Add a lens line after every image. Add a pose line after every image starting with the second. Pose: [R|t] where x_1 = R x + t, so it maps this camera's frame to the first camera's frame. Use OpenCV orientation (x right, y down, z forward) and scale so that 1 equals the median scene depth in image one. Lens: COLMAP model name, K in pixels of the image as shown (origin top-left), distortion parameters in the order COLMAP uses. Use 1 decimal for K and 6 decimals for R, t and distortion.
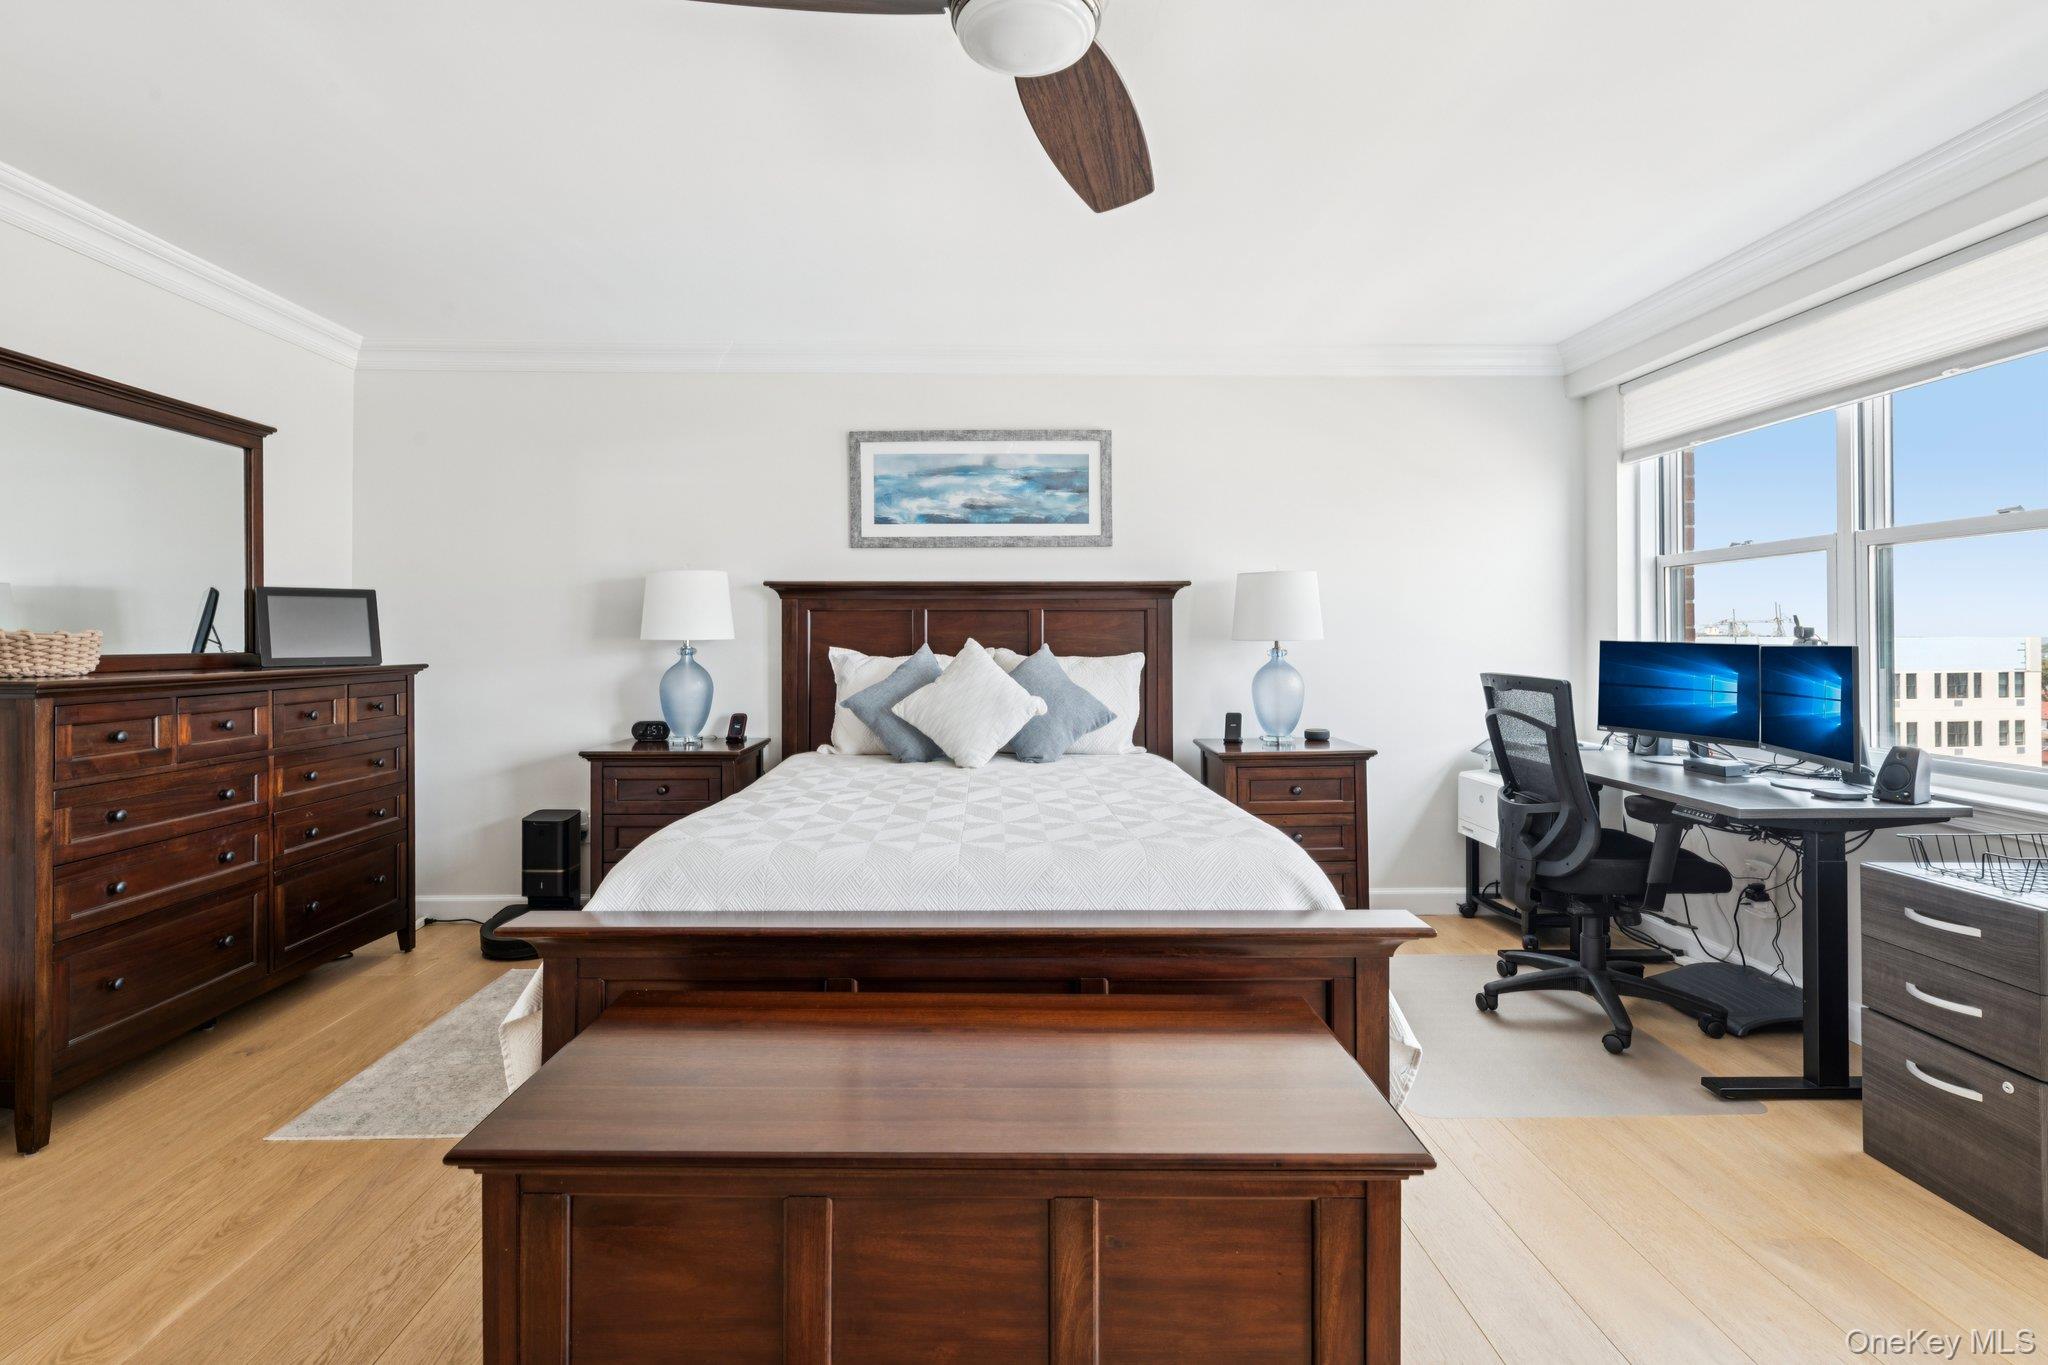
lens RADIAL K [[975.5, 0, 1005.8], [0, 975.5, 628.2], [0, 0, 1]] dist [-0.001941, -0.000285]
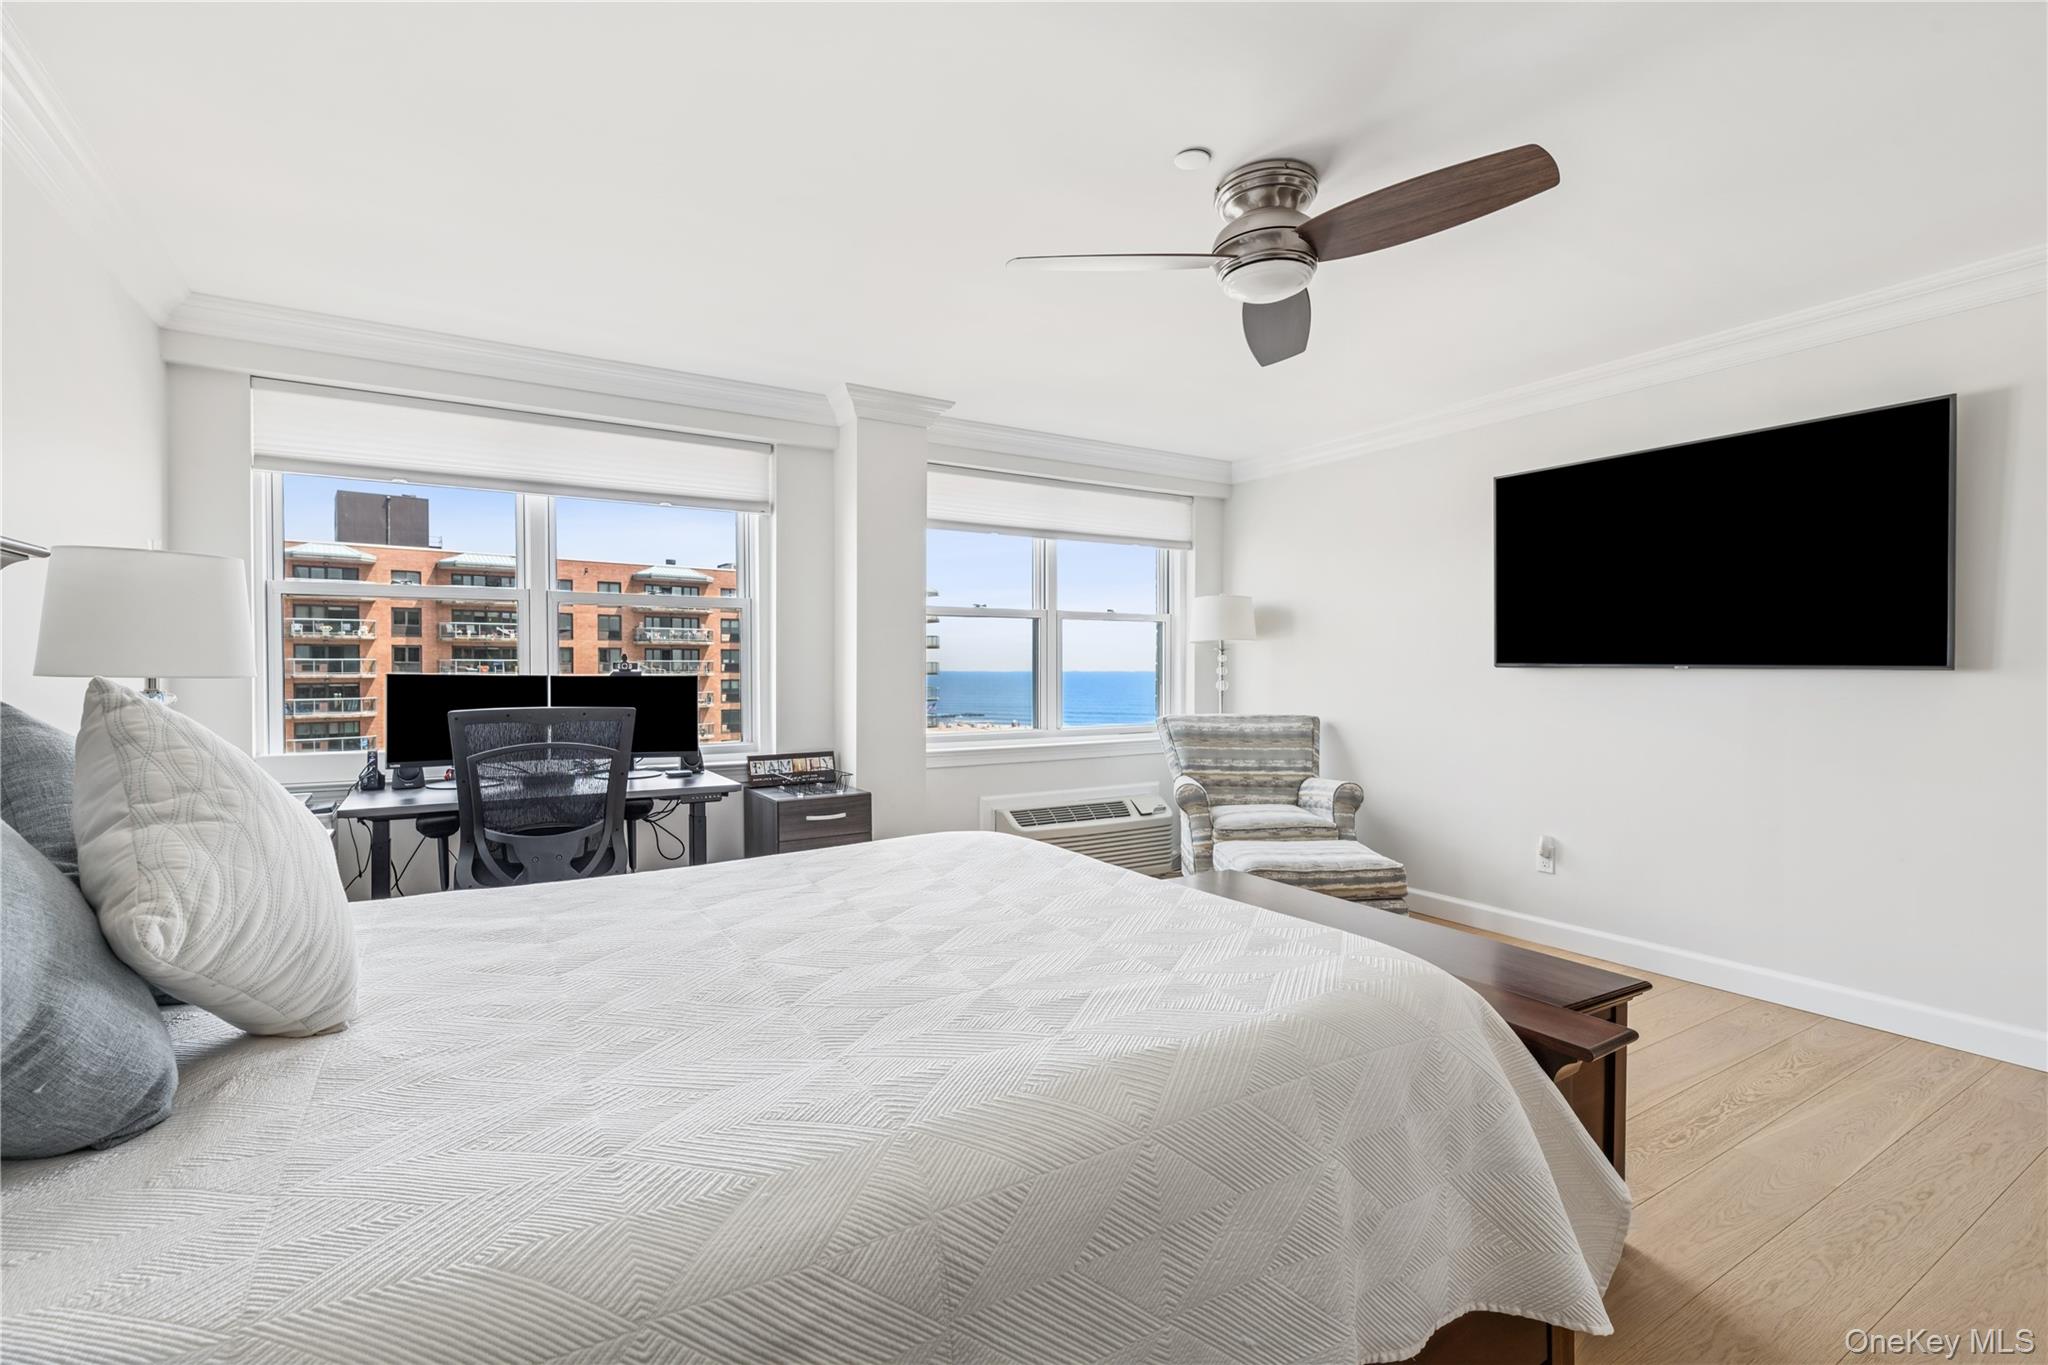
lens RADIAL K [[923.1, 0, 1017.2], [0, 923.1, 679.0], [0, 0, 1]] dist [0.000794, -0.000278]
pose [[-0.516745, -0.009513, 0.856087, -0.417814], [-0.007161, 0.999951, 0.006789, 0.006860], [-0.856109, -0.002622, -0.516788, 0.843148]]
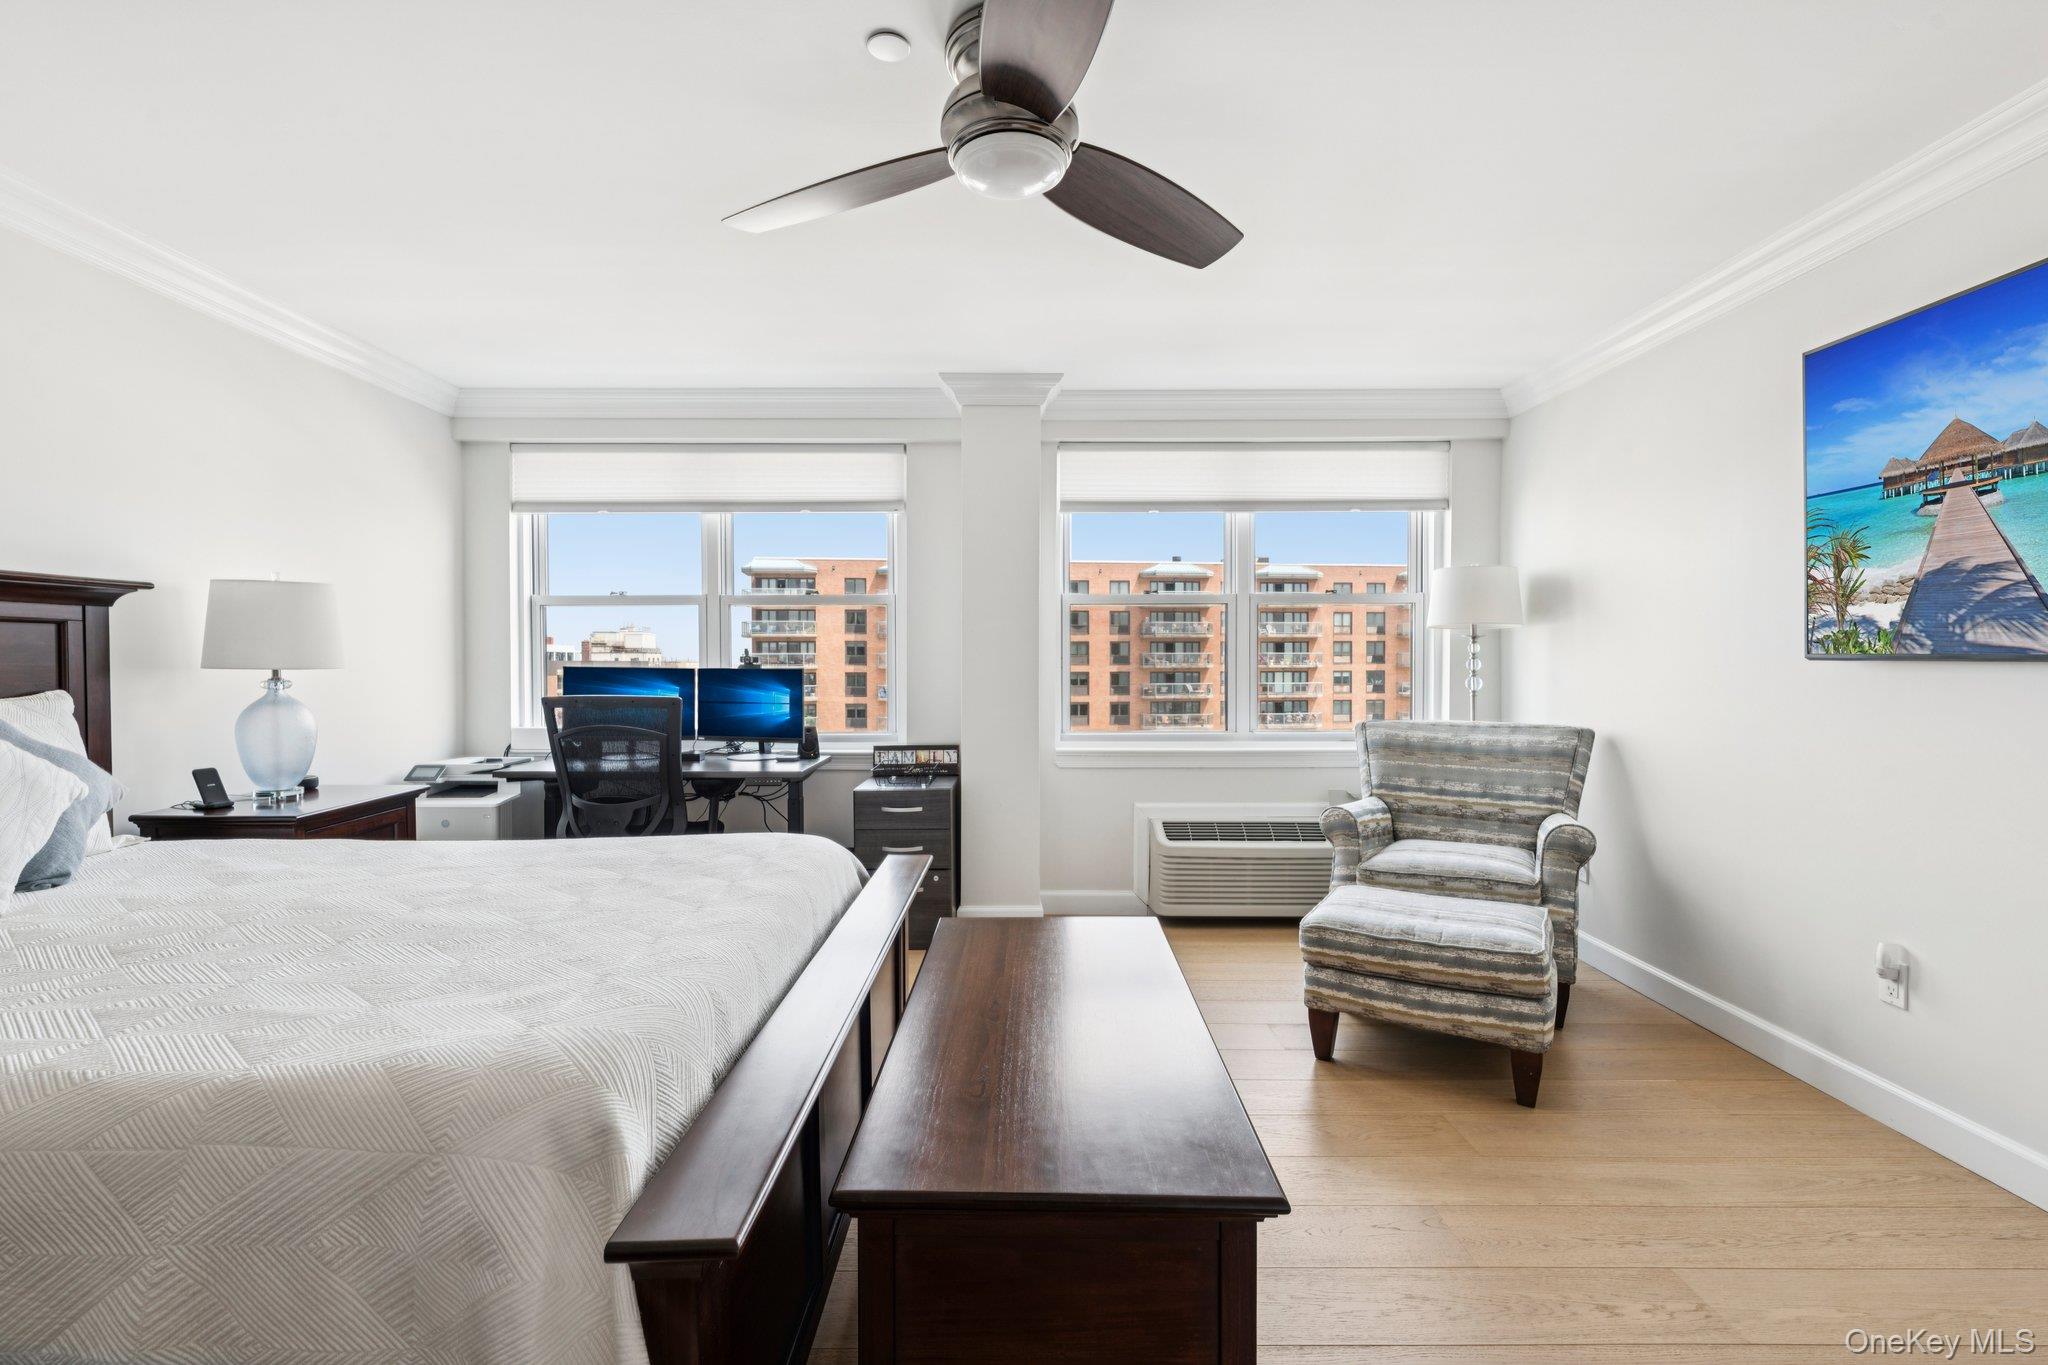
lens RADIAL K [[923.1, 0, 1017.2], [0, 923.1, 679.0], [0, 0, 1]] dist [0.000794, -0.000278]
pose [[0.010696, -0.019720, 0.999748, -0.456532], [-0.007640, 0.999775, 0.019802, 0.001527], [-0.999914, -0.007850, 0.010543, 0.390236]]
